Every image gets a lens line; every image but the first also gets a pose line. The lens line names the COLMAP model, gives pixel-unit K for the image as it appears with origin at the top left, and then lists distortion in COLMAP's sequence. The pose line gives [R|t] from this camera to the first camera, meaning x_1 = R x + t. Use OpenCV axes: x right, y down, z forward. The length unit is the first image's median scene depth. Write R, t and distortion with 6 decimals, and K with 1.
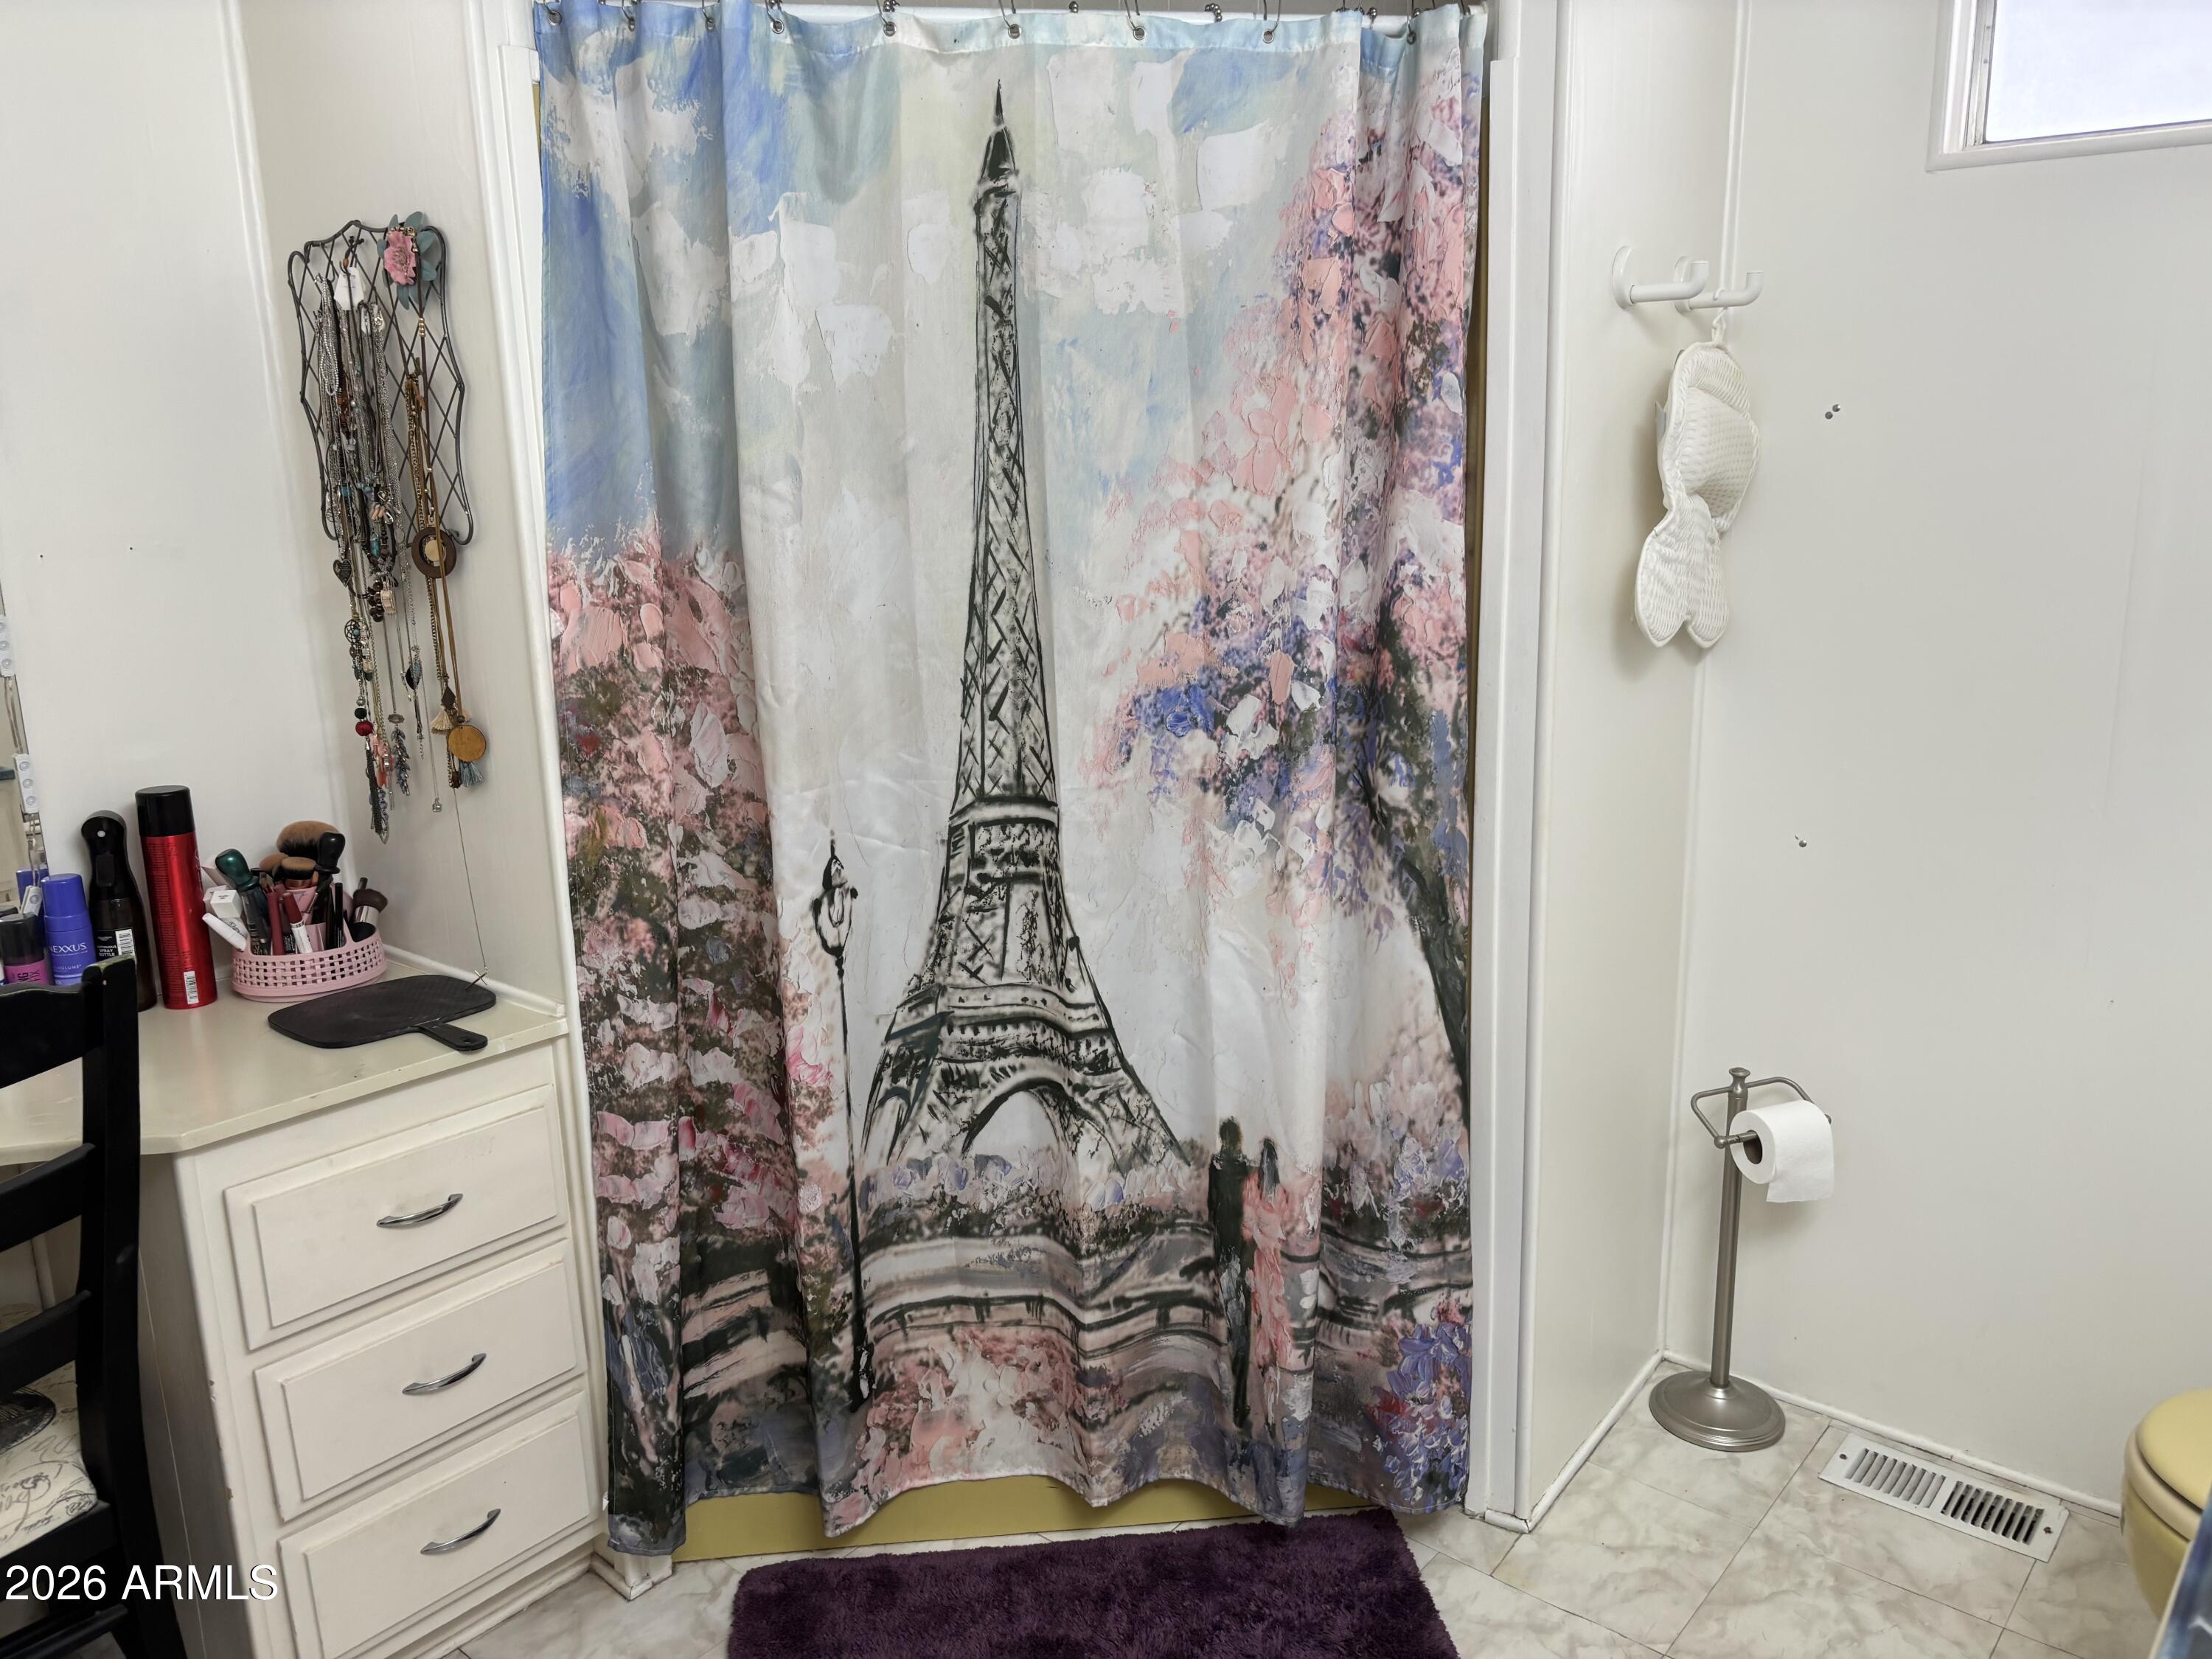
lens RADIAL K [[1657.3, 0, 1105.7], [0, 1657.3, 820.0], [0, 0, 1]] dist [0.159130, -0.527862]
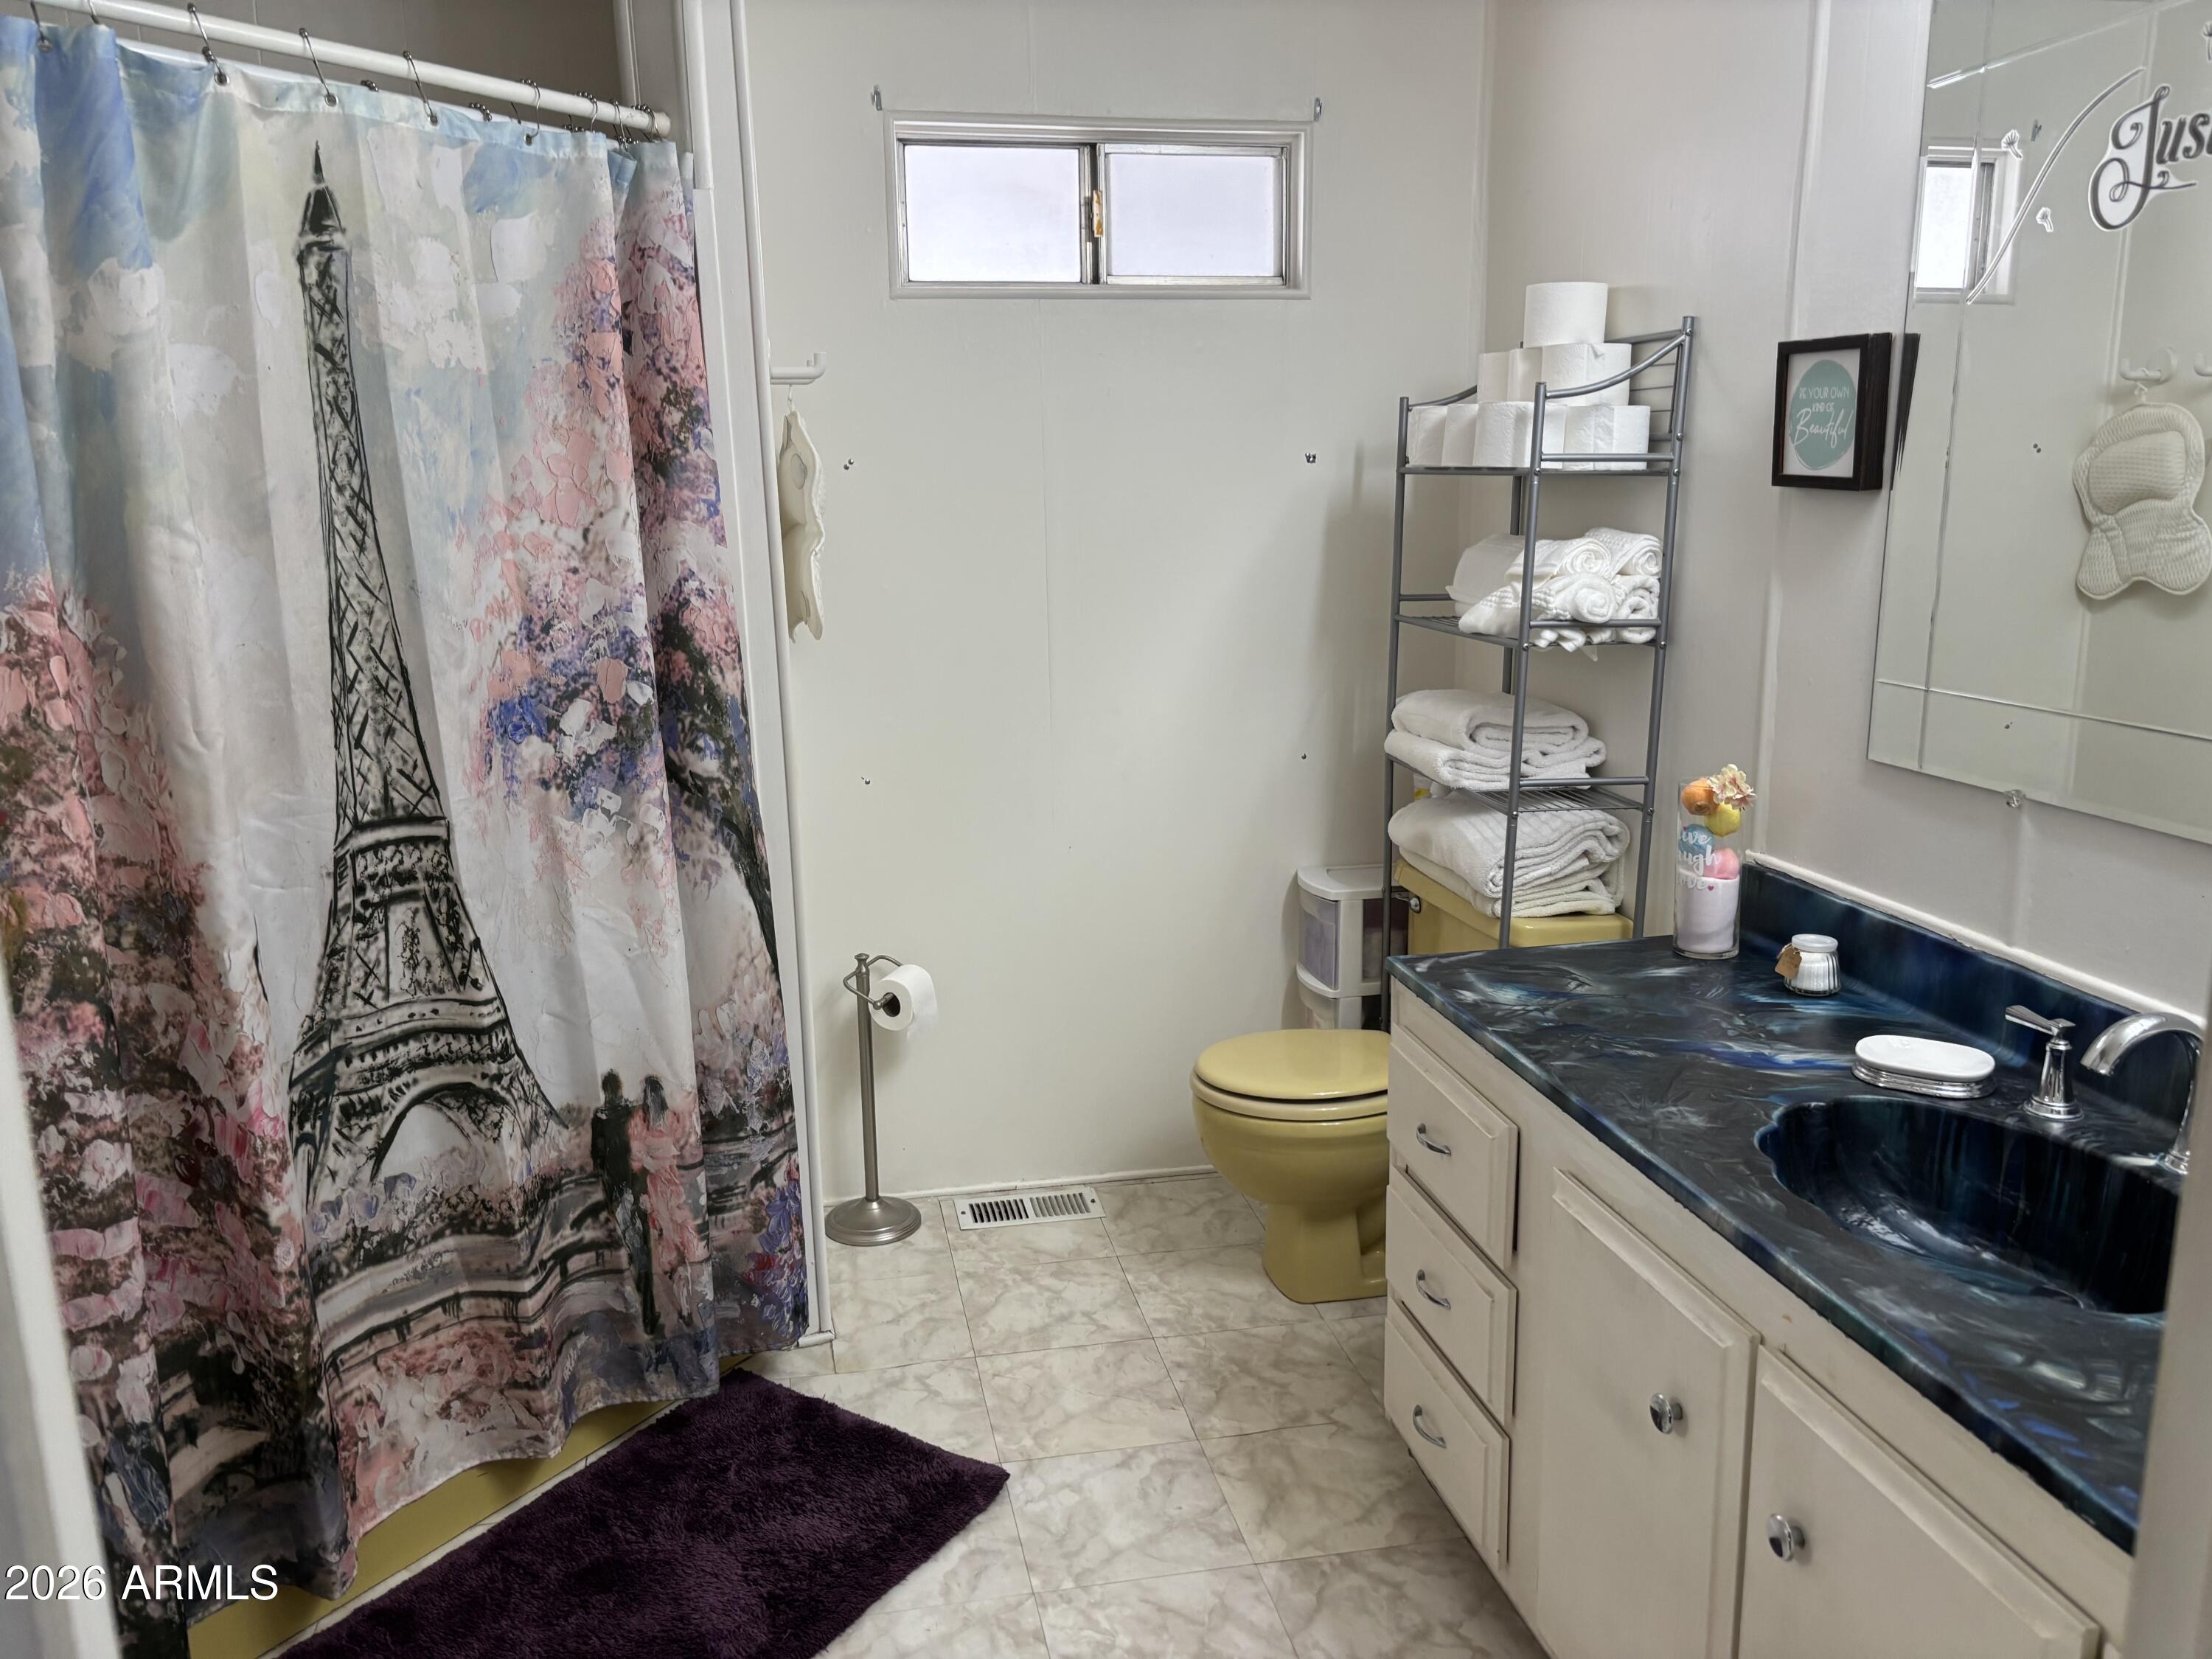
lens RADIAL K [[1688.5, 0, 1106.0], [0, 1688.5, 829.5], [0, 0, 1]] dist [-0.003954, -0.006671]
pose [[0.623770, -0.154137, 0.766259, -0.598210], [0.176047, 0.982877, 0.054401, 0.013953], [-0.761524, 0.100964, 0.640224, -0.016353]]
